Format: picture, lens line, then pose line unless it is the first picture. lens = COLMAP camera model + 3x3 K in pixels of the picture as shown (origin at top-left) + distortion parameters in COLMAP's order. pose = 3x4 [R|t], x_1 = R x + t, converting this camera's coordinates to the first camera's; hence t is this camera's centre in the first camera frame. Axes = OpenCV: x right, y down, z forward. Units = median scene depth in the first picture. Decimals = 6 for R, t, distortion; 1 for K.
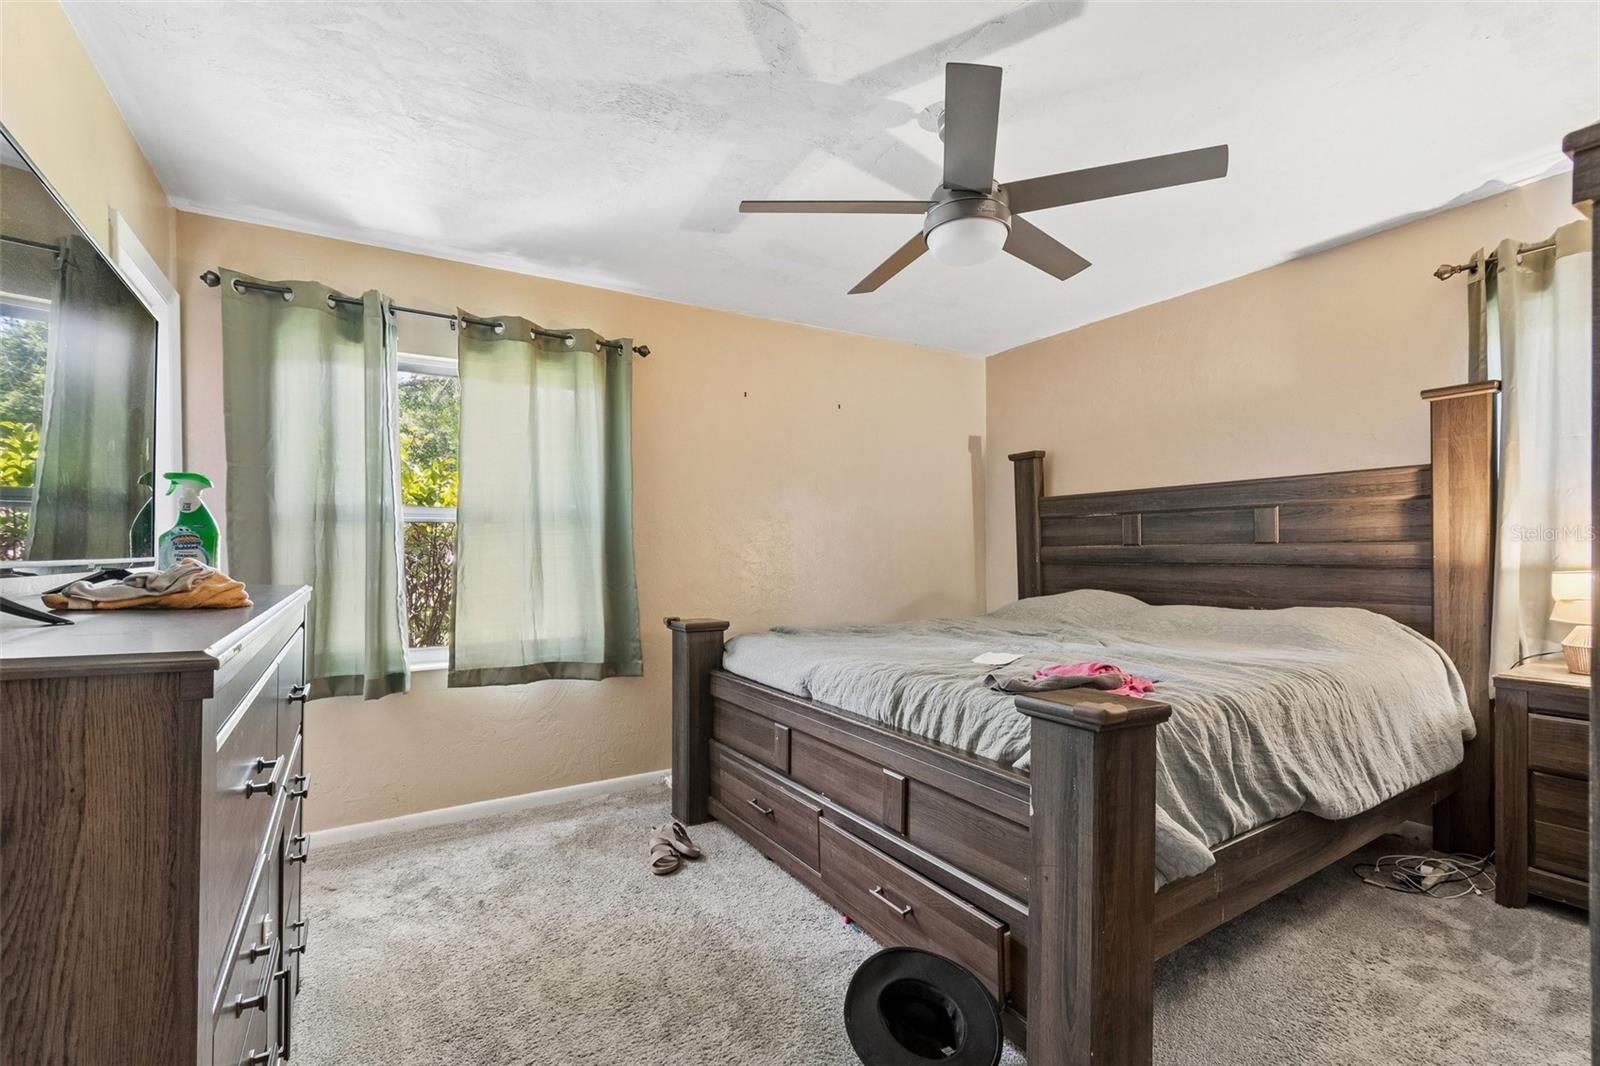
lens RADIAL K [[710.2, 0, 800.5], [0, 710.2, 548.7], [0, 0, 1]] dist [0.003670, -0.001694]
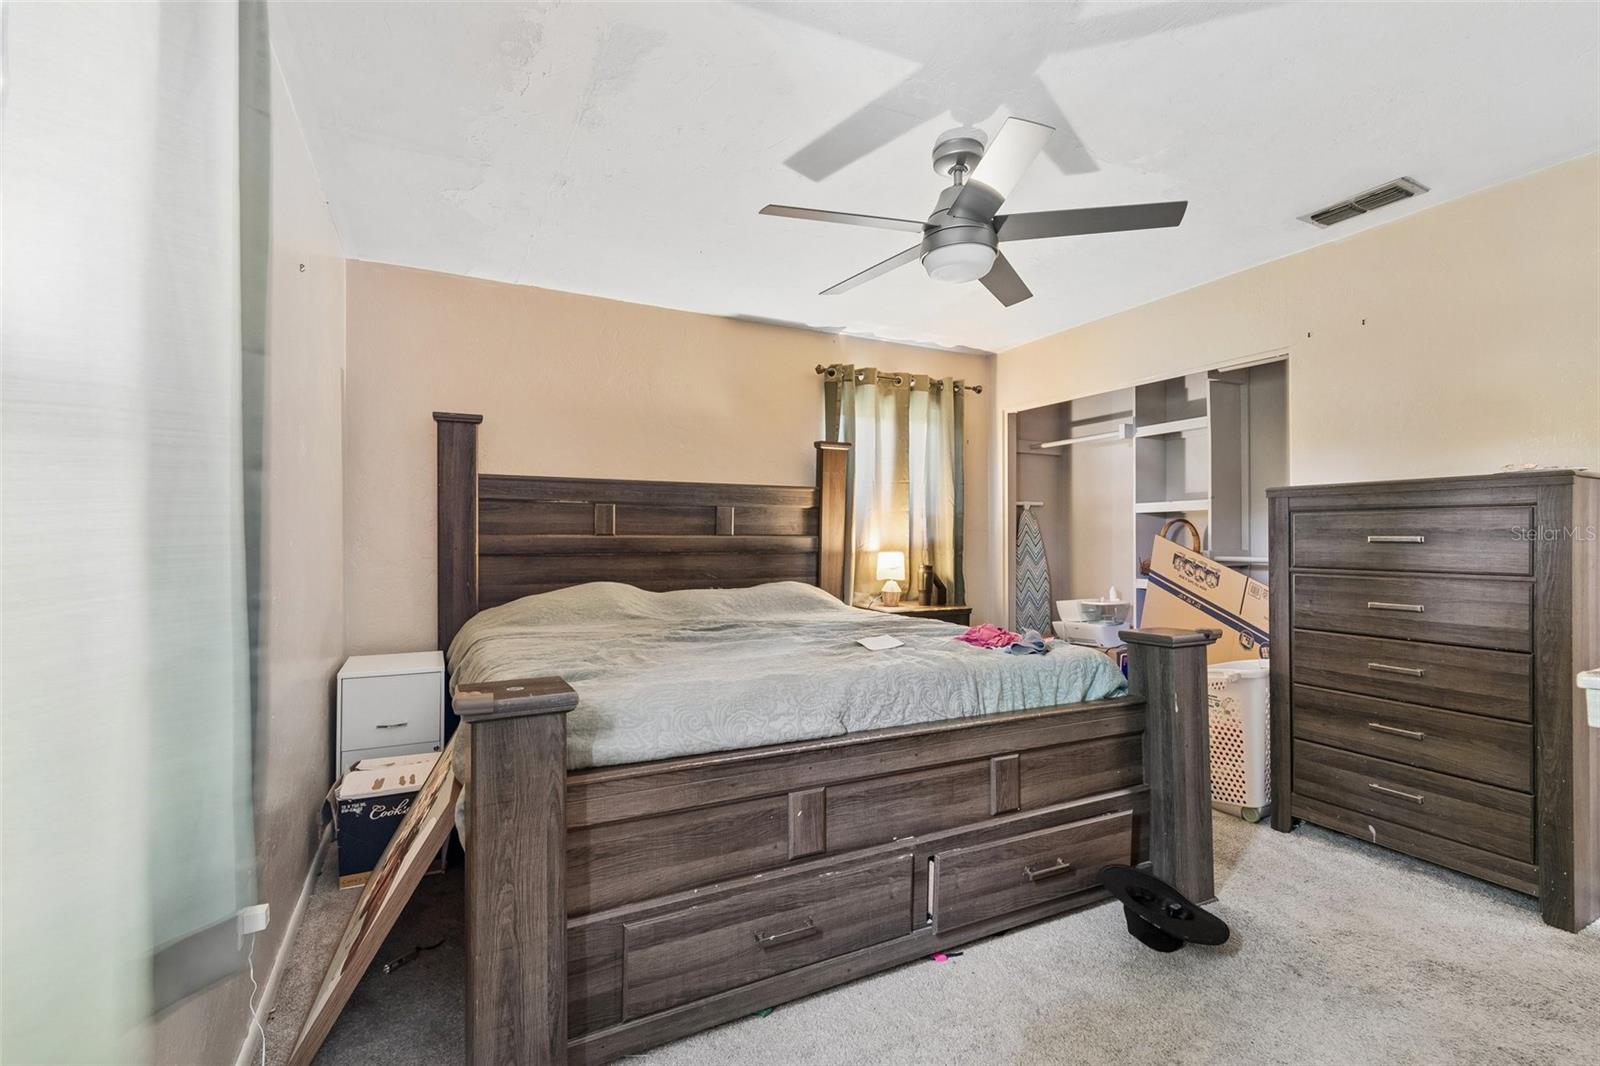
lens RADIAL K [[710.2, 0, 801.1], [0, 710.2, 525.5], [0, 0, 1]] dist [0.003670, -0.001694]
pose [[0.077168, 0.025285, 0.996697, -0.642637], [-0.007316, 0.999666, -0.024793, 0.005773], [-0.996991, -0.005378, 0.077327, 0.842107]]
